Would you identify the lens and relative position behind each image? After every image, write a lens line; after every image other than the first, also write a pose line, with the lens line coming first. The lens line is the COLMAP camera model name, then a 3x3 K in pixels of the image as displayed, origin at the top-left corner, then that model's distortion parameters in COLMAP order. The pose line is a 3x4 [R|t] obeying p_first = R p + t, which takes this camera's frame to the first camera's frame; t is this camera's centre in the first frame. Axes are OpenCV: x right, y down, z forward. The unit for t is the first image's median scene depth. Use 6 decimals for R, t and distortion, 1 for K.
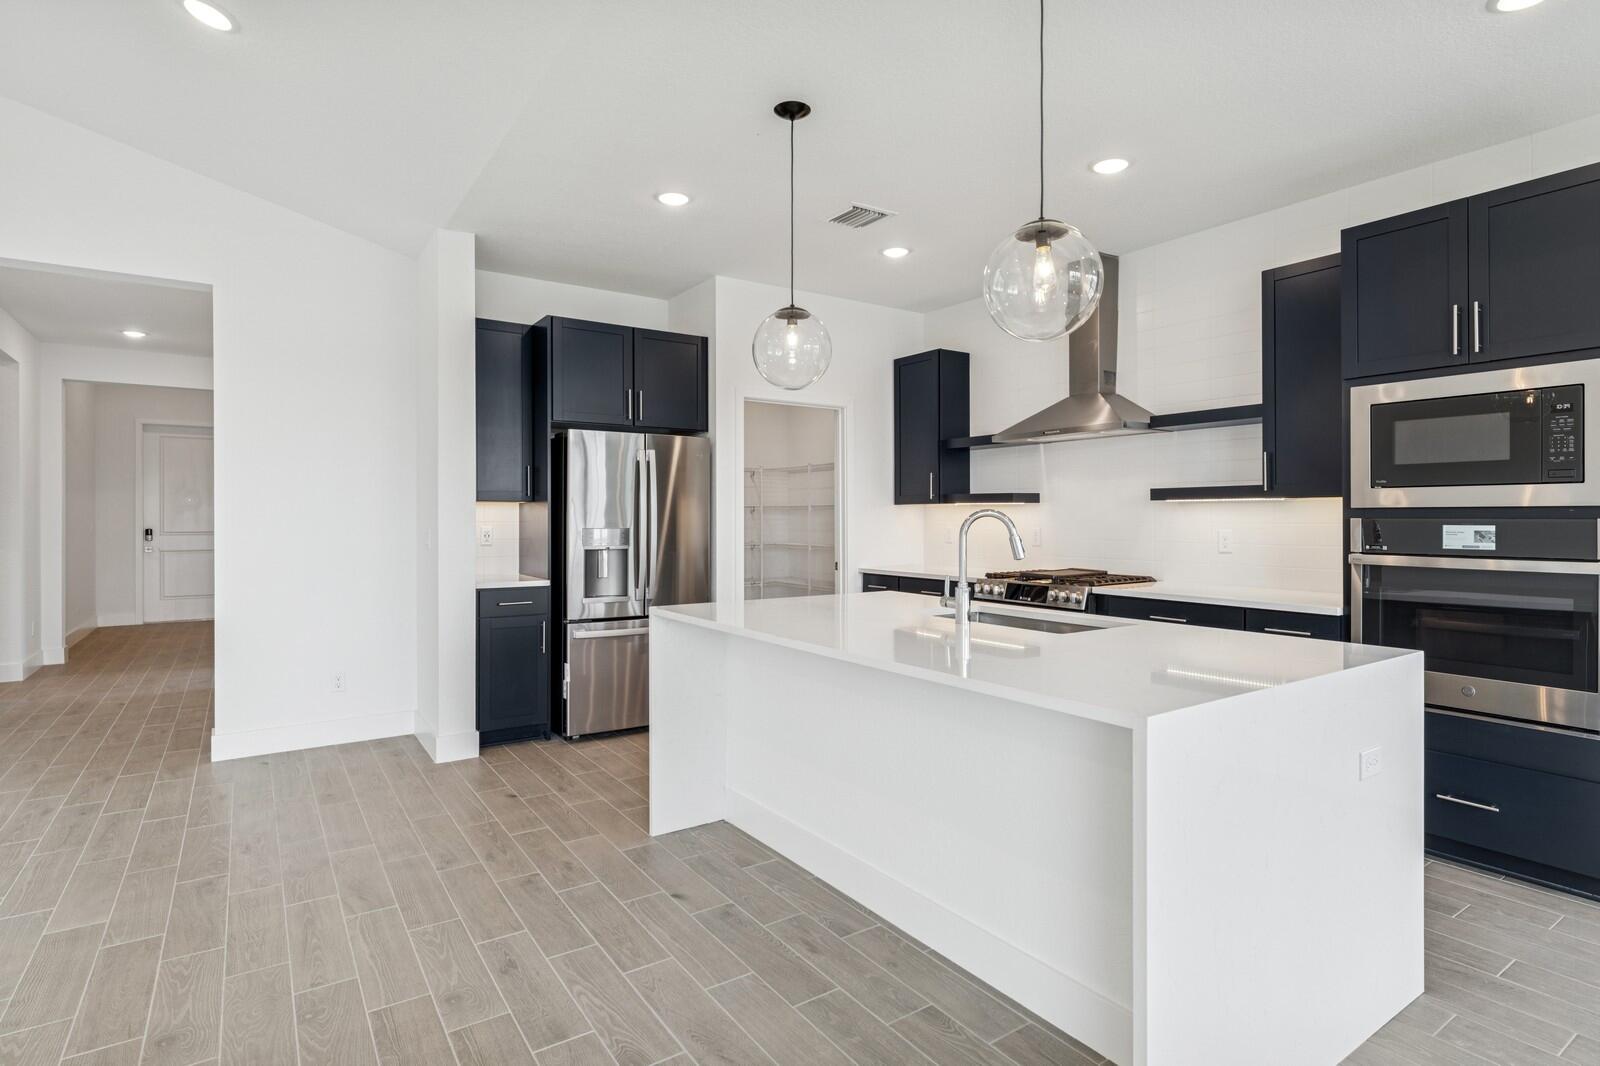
lens RADIAL K [[815.7, 0, 803.6], [0, 815.7, 517.9], [0, 0, 1]] dist [0.000077, -0.000218]
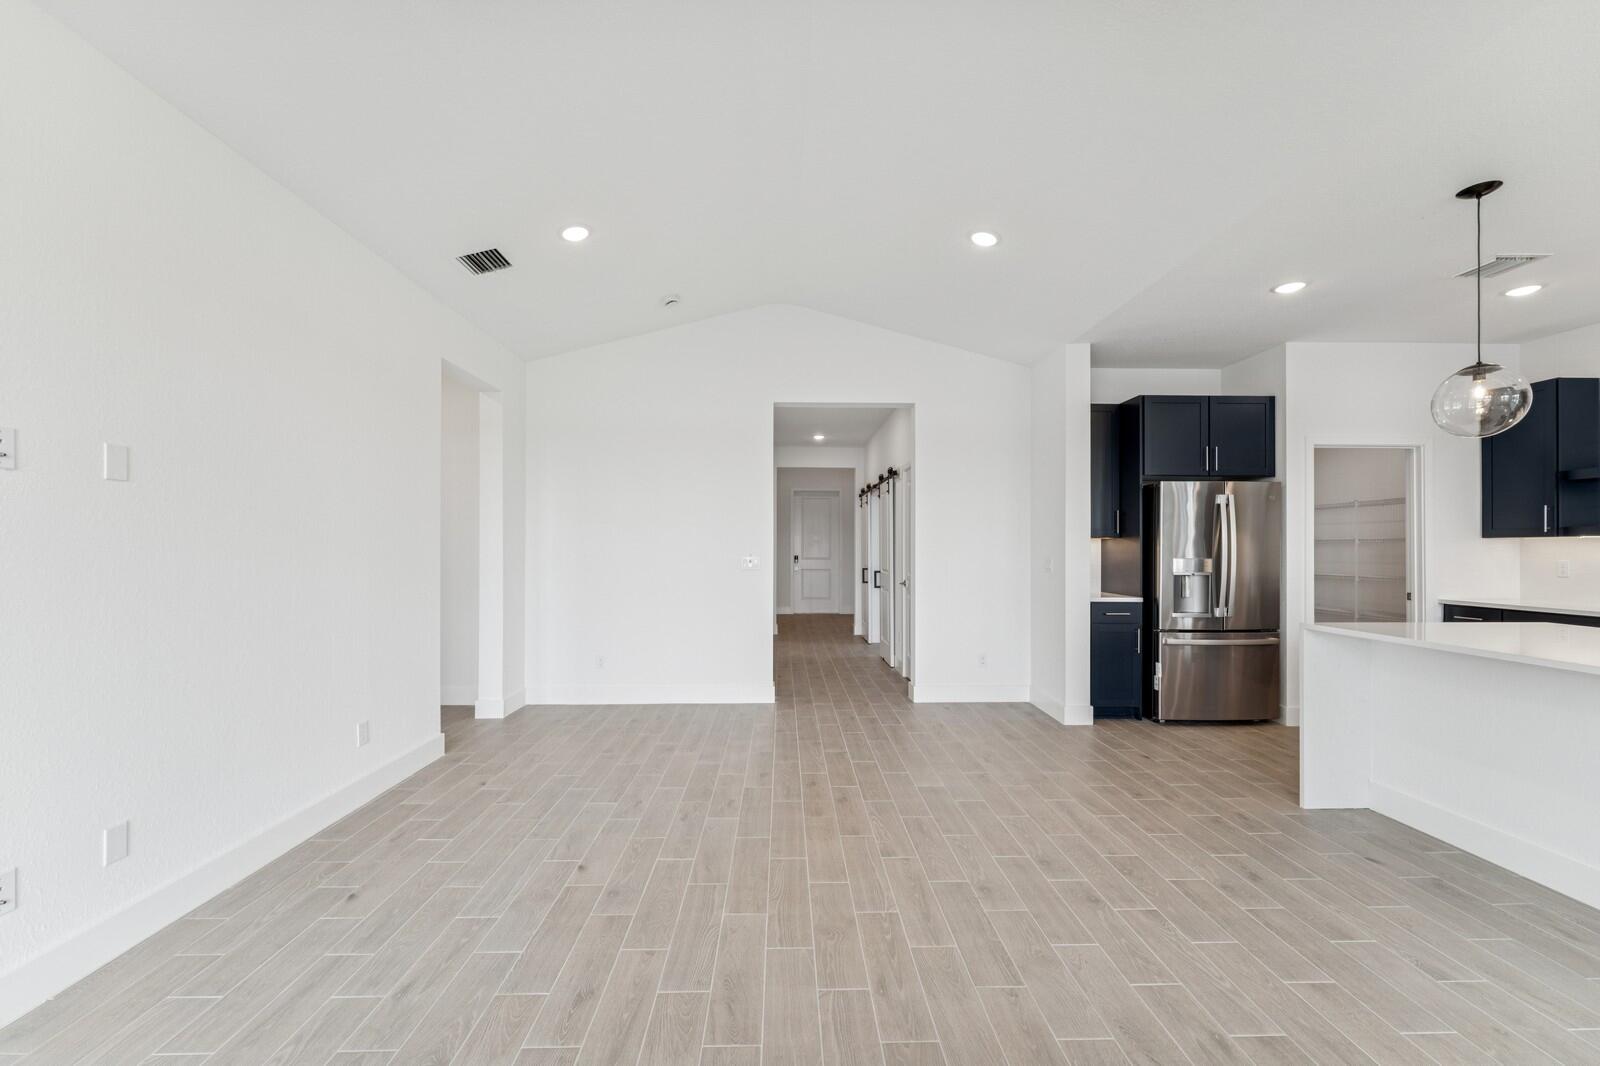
lens RADIAL K [[650.0, 0, 797.6], [0, 650.0, 546.3], [0, 0, 1]] dist [-0.000624, 0.000025]
pose [[0.838428, 0.000422, -0.545012, -0.220401], [-0.002398, 0.999993, -0.002915, -0.001706], [0.545007, 0.003751, 0.838423, -0.184049]]
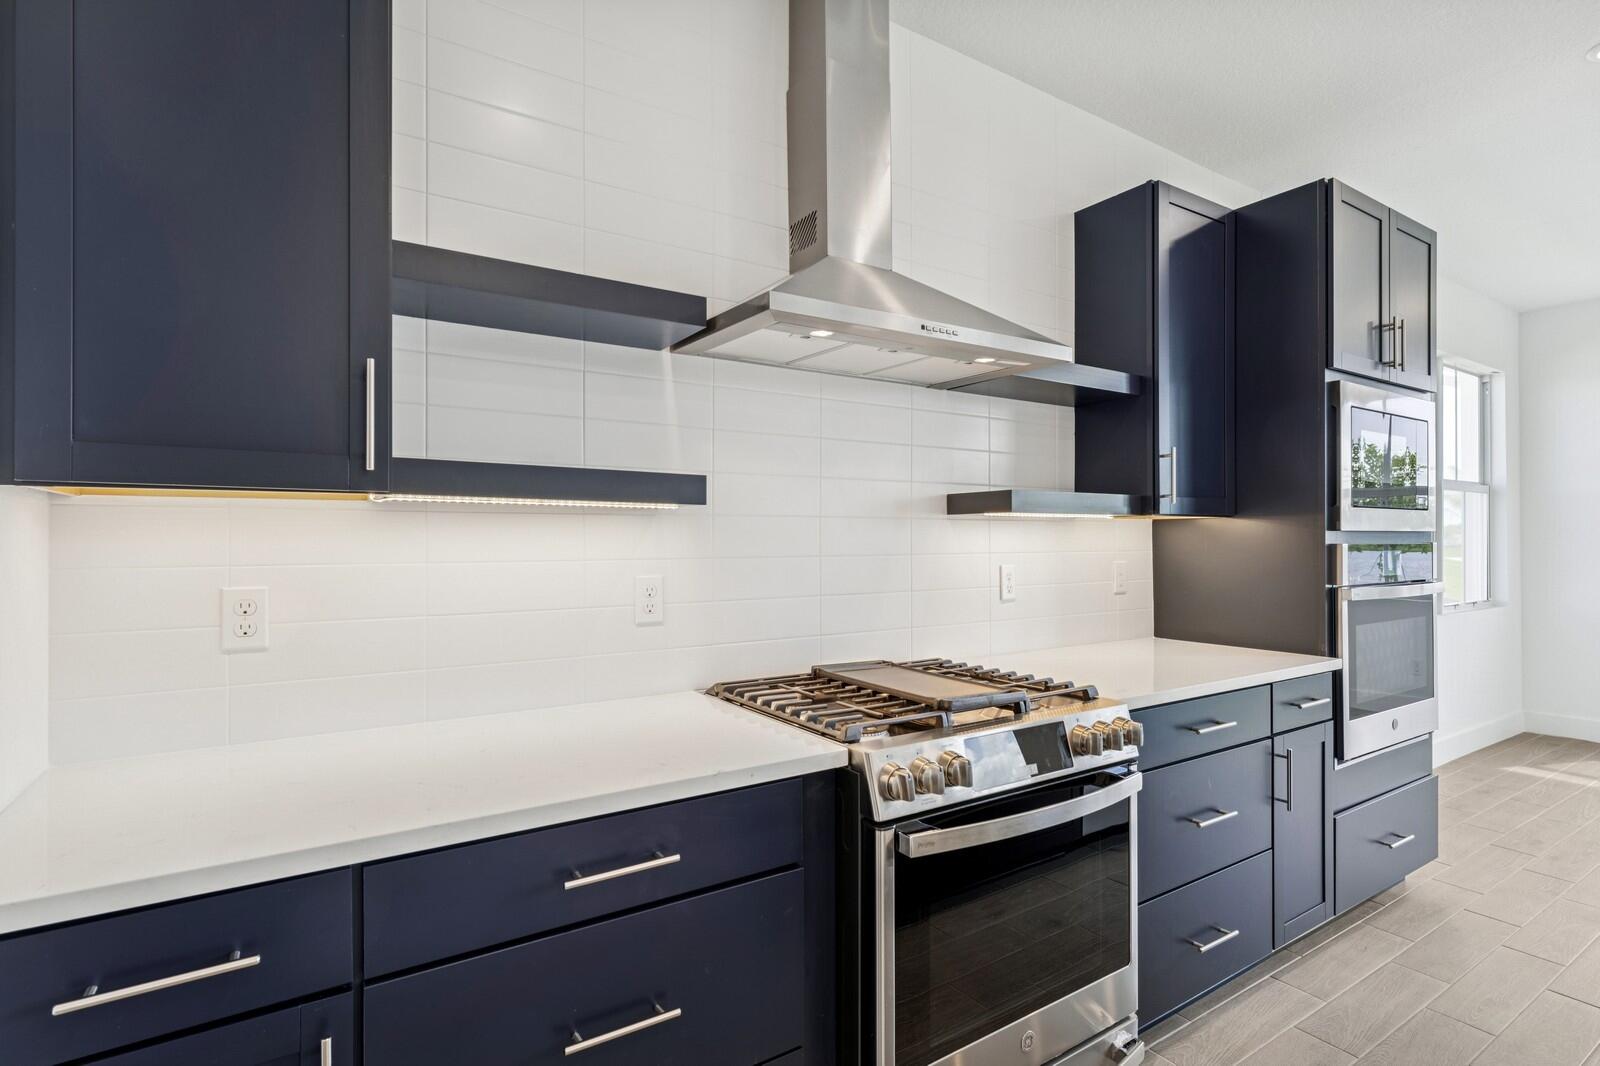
lens RADIAL K [[781.8, 0, 801.5], [0, 781.8, 548.3], [0, 0, 1]] dist [-0.001445, -0.000090]
pose [[0.028539, -0.010025, 0.999542, -0.080872], [0.003045, 0.999946, 0.009942, -0.003920], [-0.999588, 0.002759, 0.028568, 1.117648]]
